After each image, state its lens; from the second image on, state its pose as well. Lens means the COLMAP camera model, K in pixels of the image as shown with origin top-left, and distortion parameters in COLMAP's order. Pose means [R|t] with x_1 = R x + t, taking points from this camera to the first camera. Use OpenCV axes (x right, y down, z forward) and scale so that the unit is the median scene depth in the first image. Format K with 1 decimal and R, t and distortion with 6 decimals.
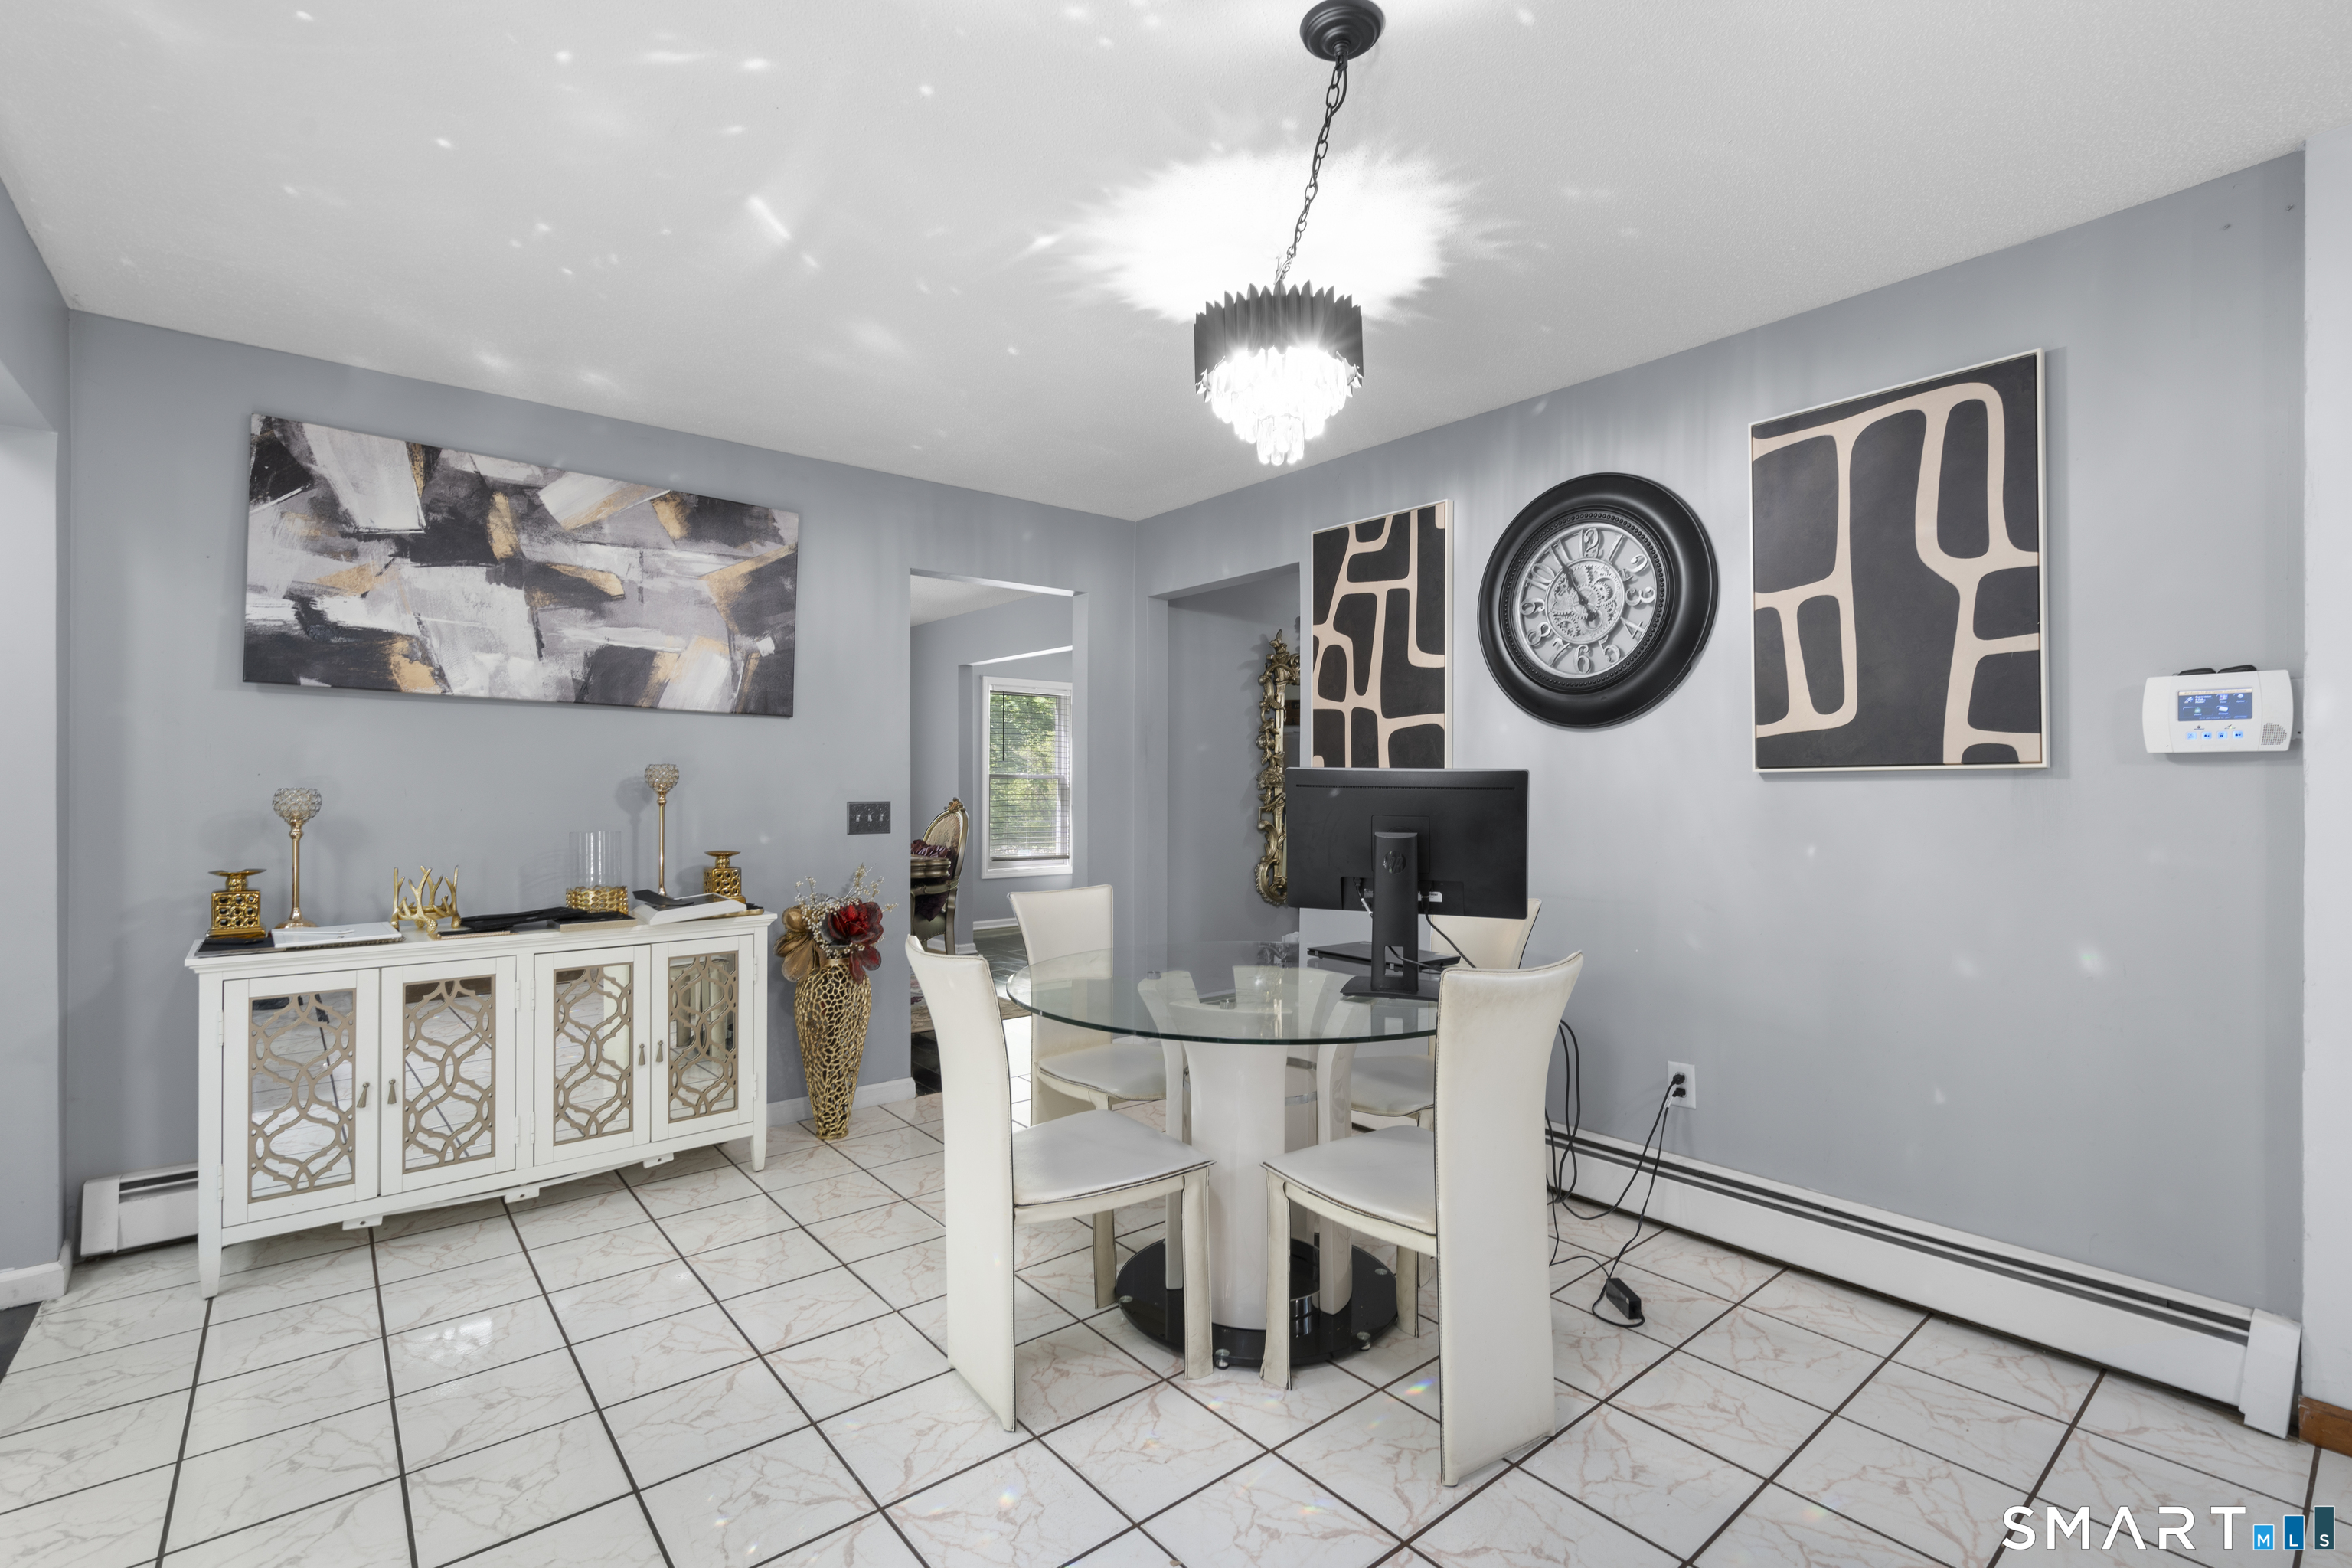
lens RADIAL K [[1063.4, 0, 1210.4], [0, 1063.4, 781.3], [0, 0, 1]] dist [-0.001460, 0.000338]
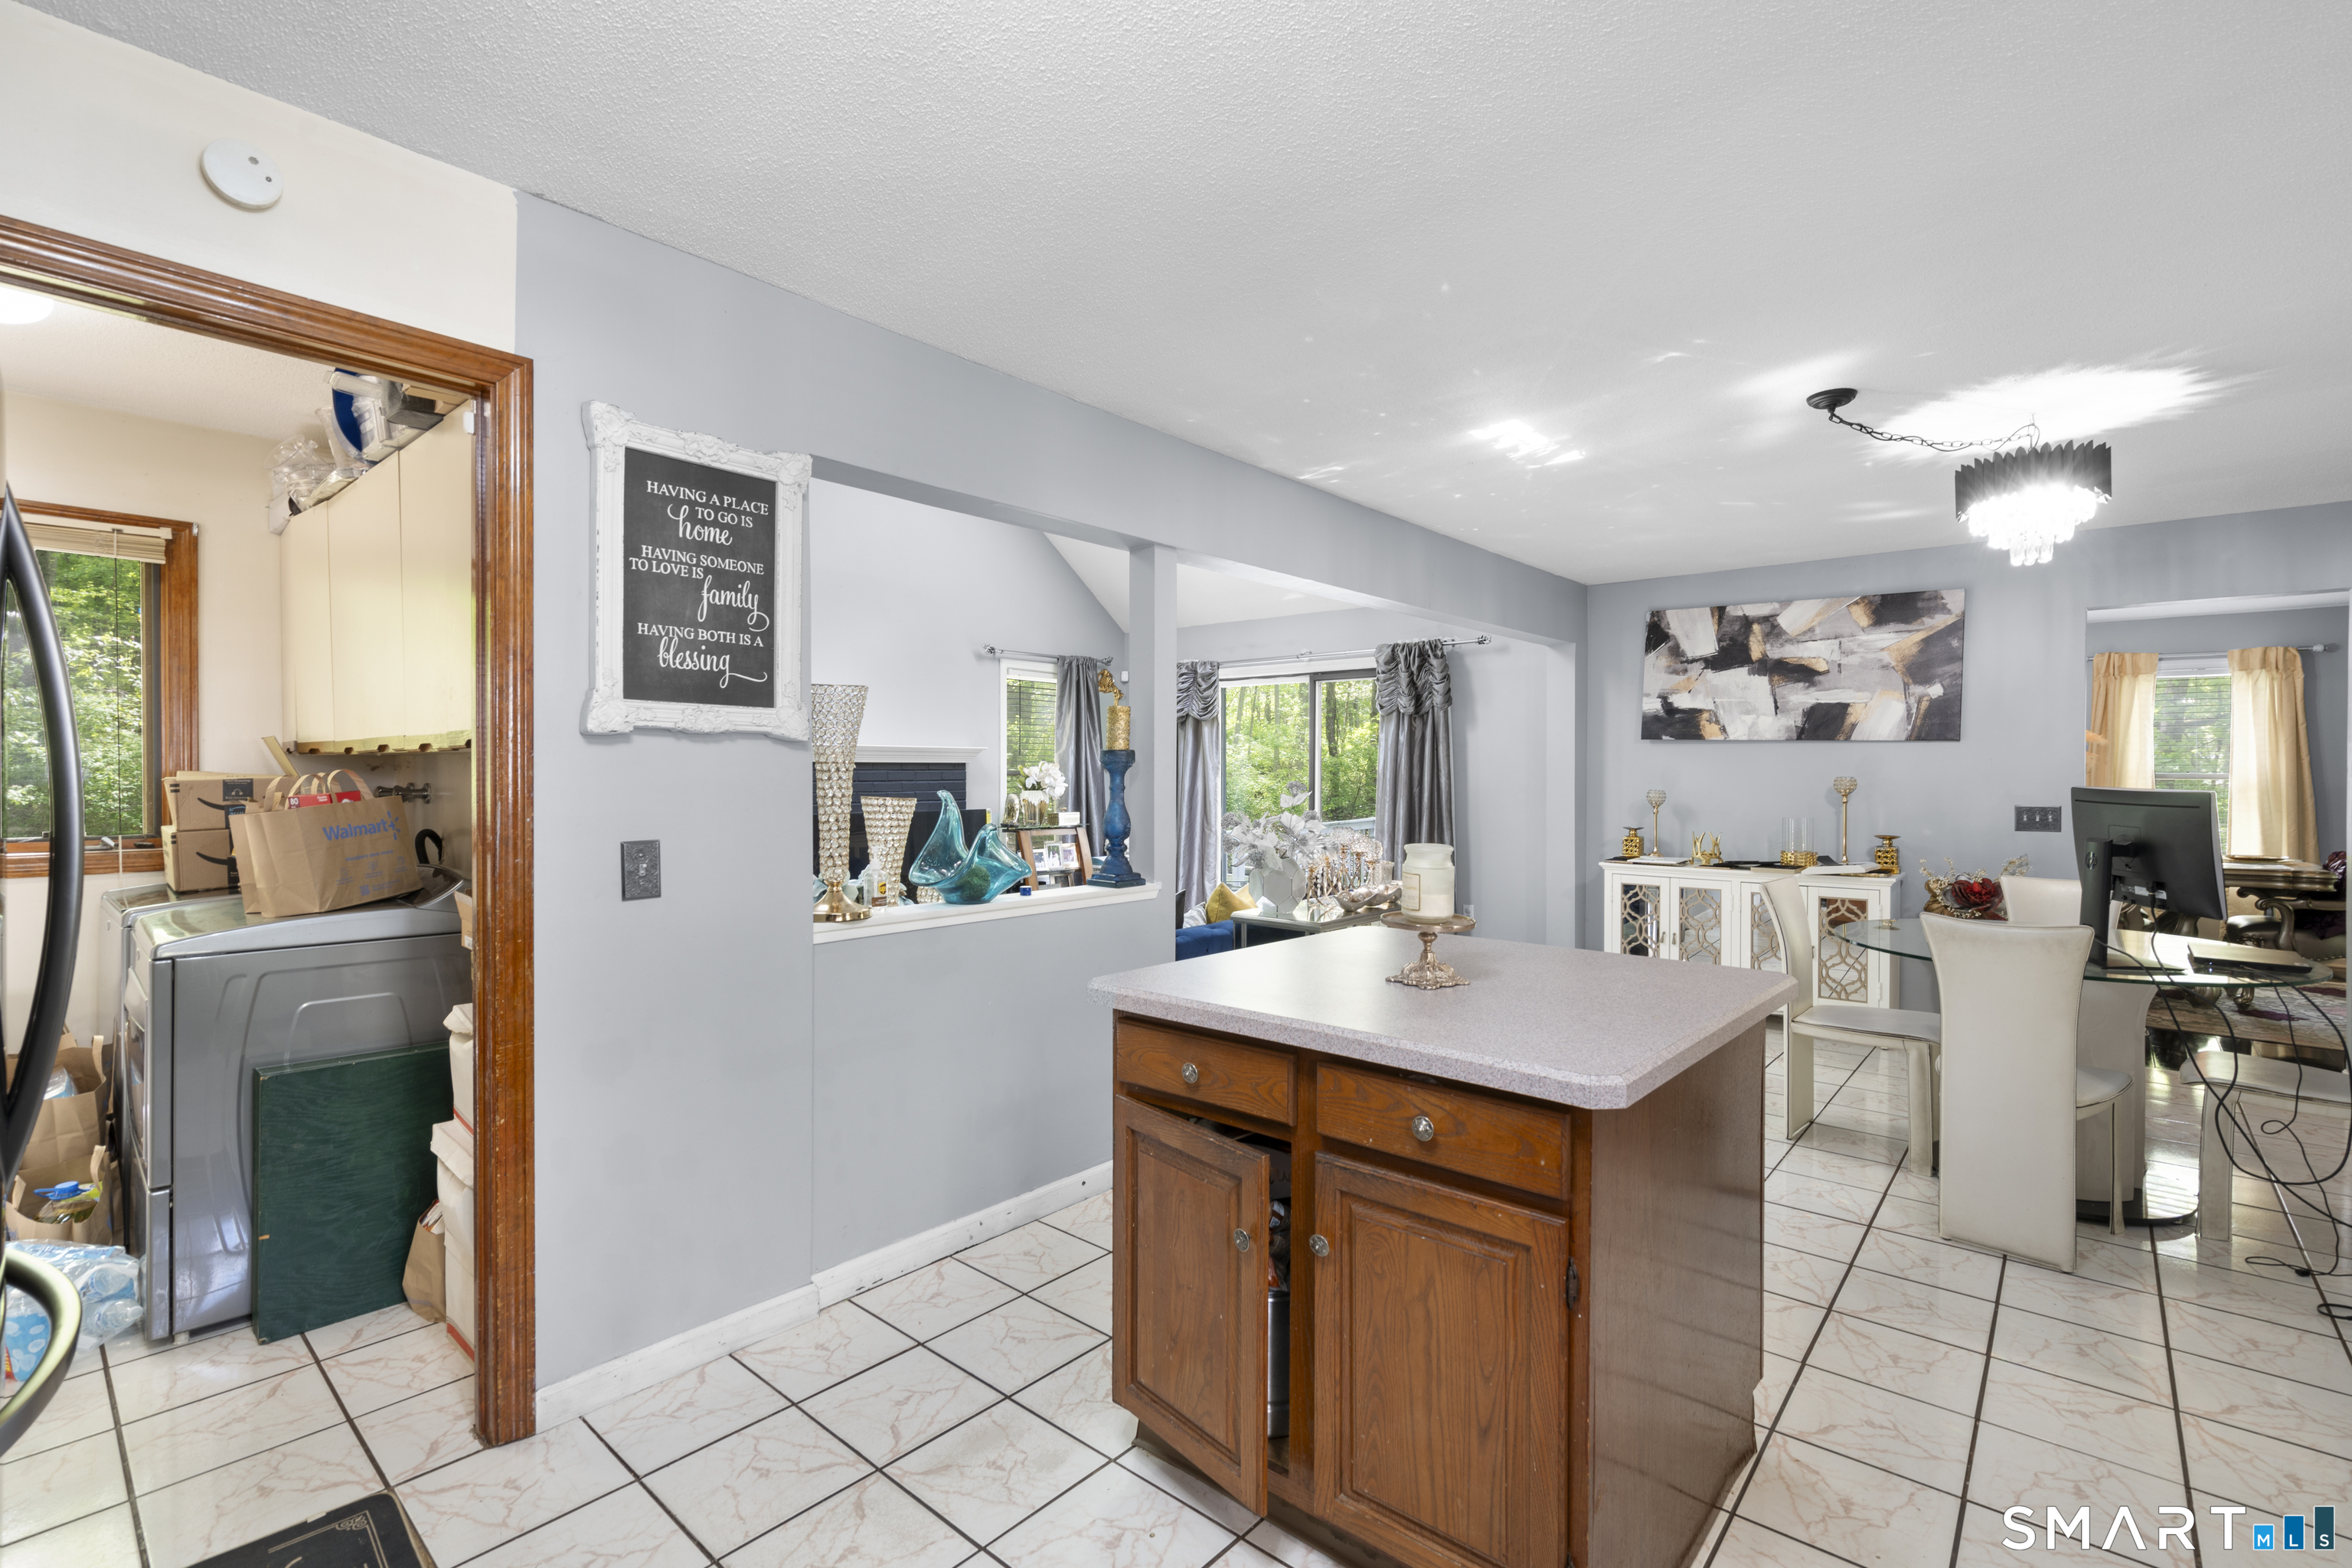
lens RADIAL K [[1063.4, 0, 1155.8], [0, 1063.4, 775.3], [0, 0, 1]] dist [-0.001460, 0.000338]
pose [[0.128957, 0.006268, -0.991630, 0.949804], [0.003840, 0.999969, 0.006820, -0.034972], [0.991643, -0.004688, 0.128929, -0.214568]]
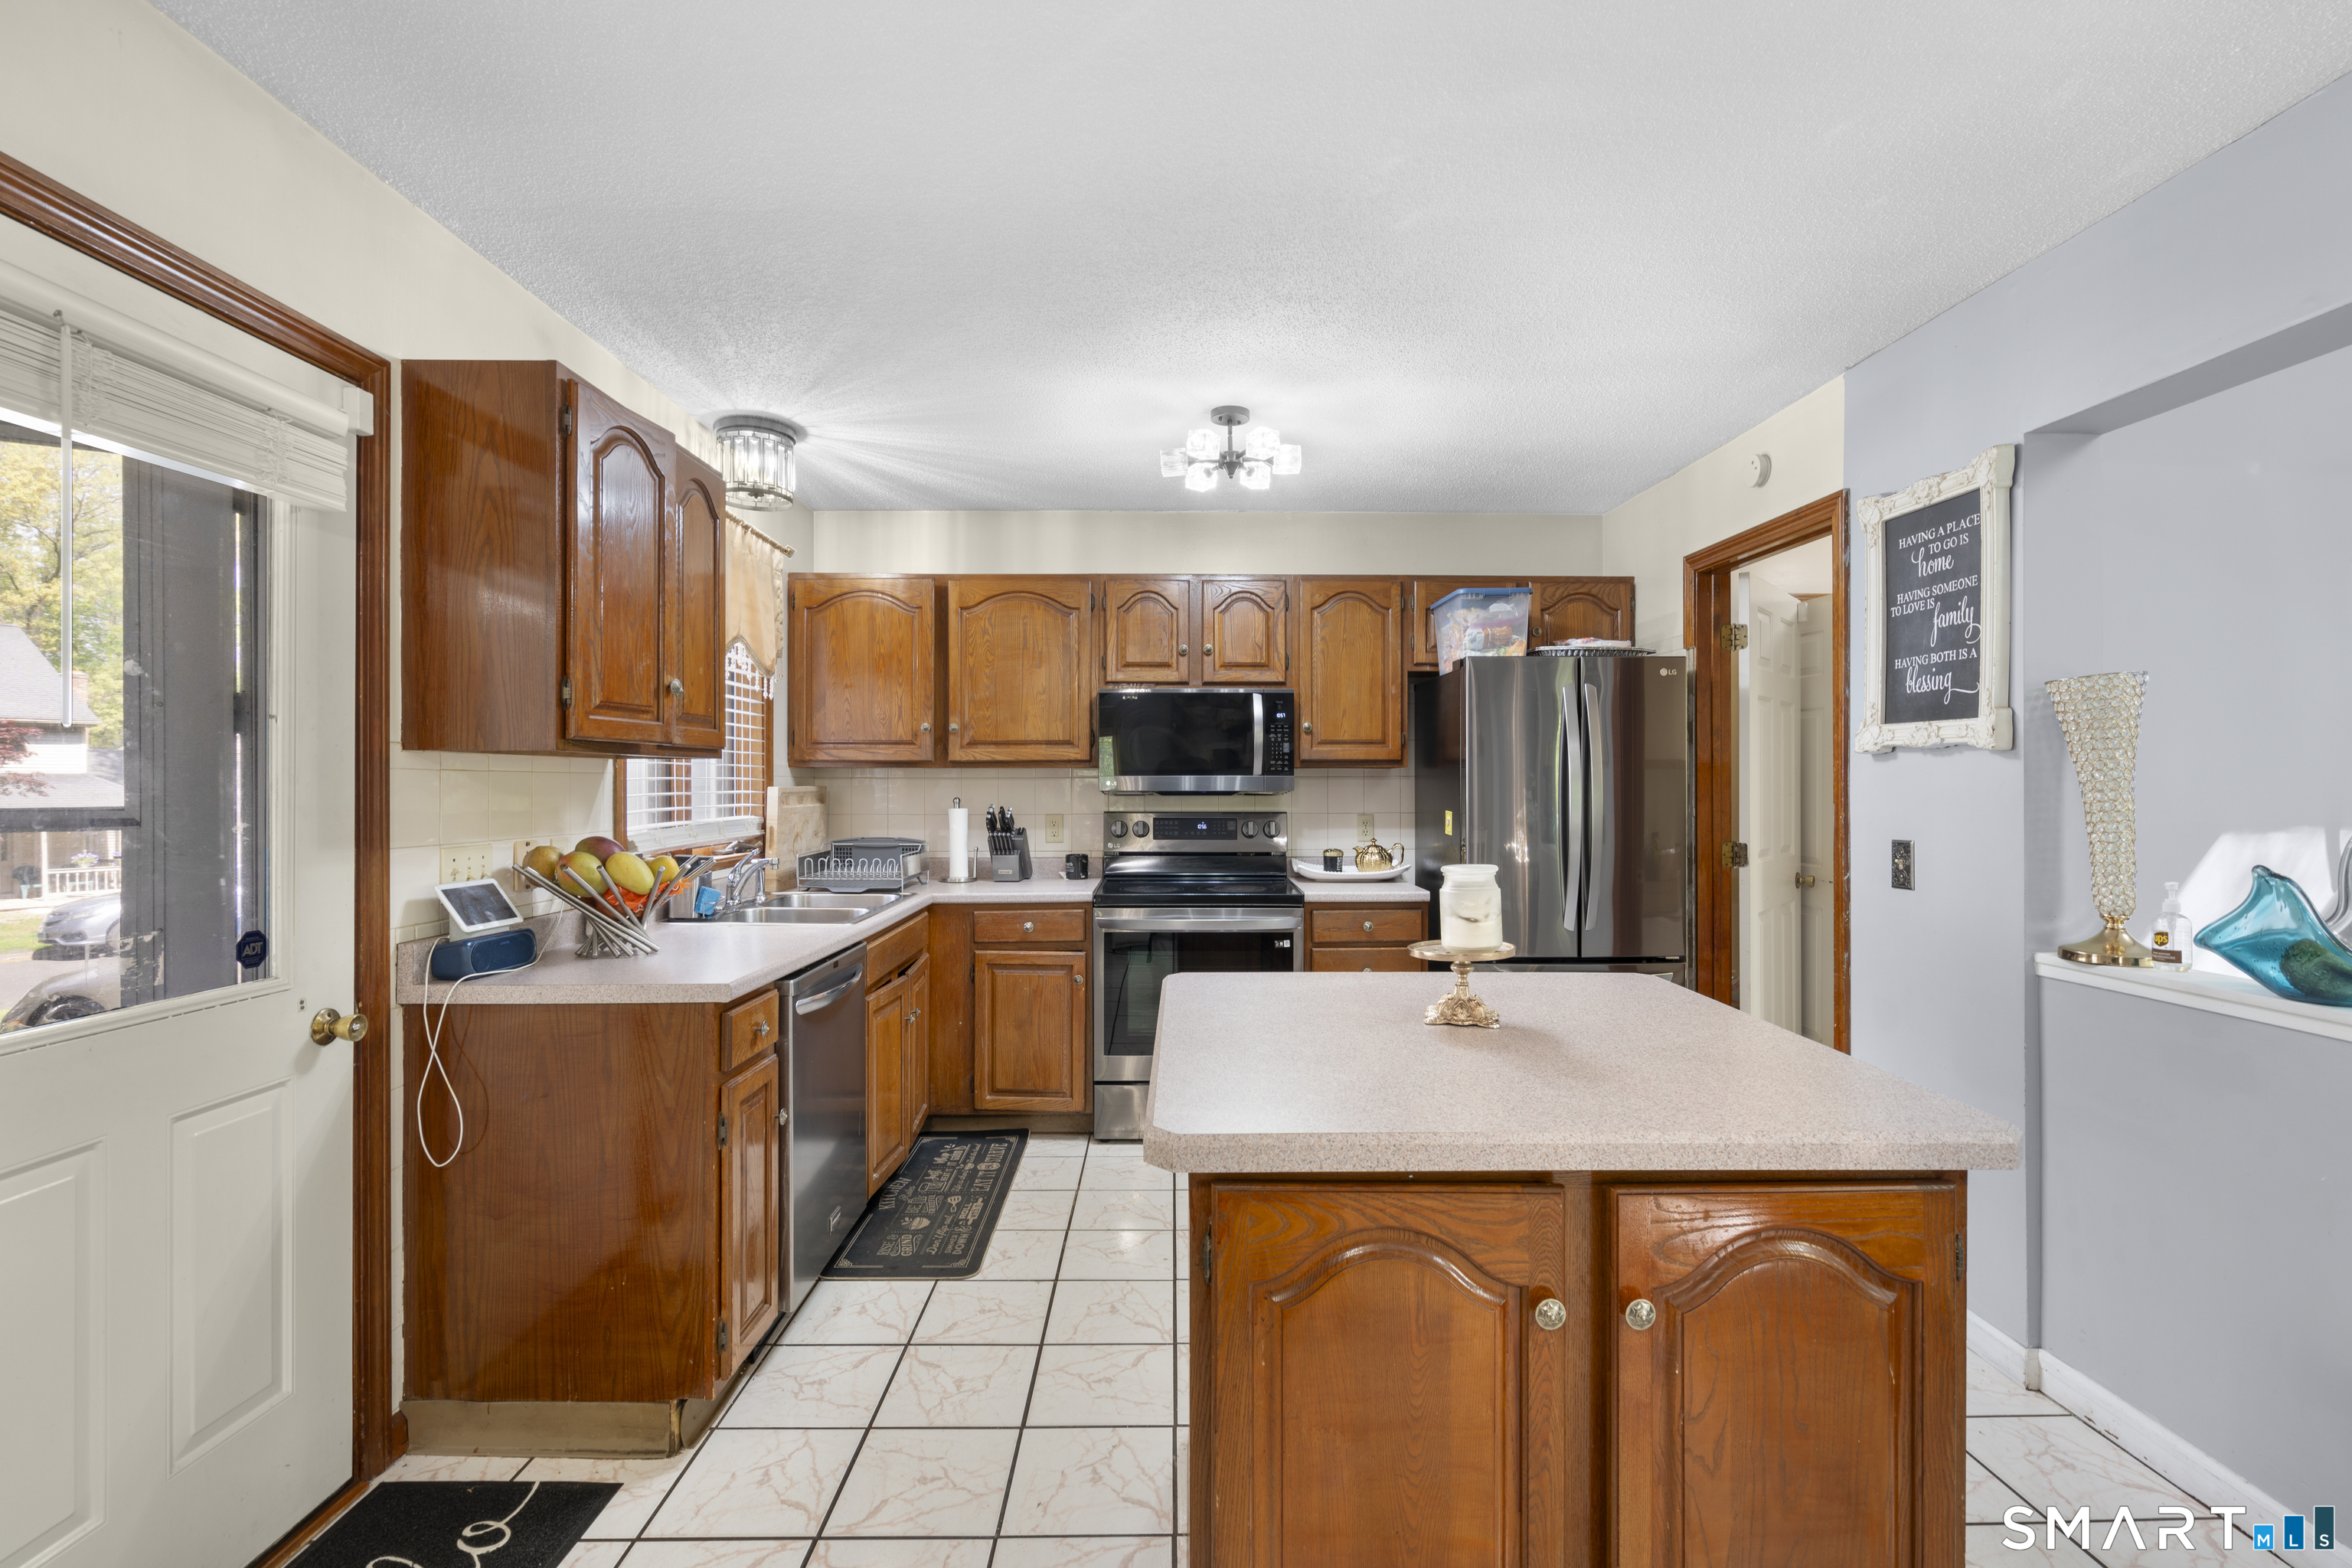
lens RADIAL K [[1063.4, 0, 1170.9], [0, 1063.4, 783.3], [0, 0, 1]] dist [-0.001460, 0.000338]
pose [[-0.764872, 0.002607, 0.644177, -1.222744], [-0.001856, 0.999979, -0.006250, -0.014153], [-0.644179, -0.005976, -0.764851, 1.781981]]
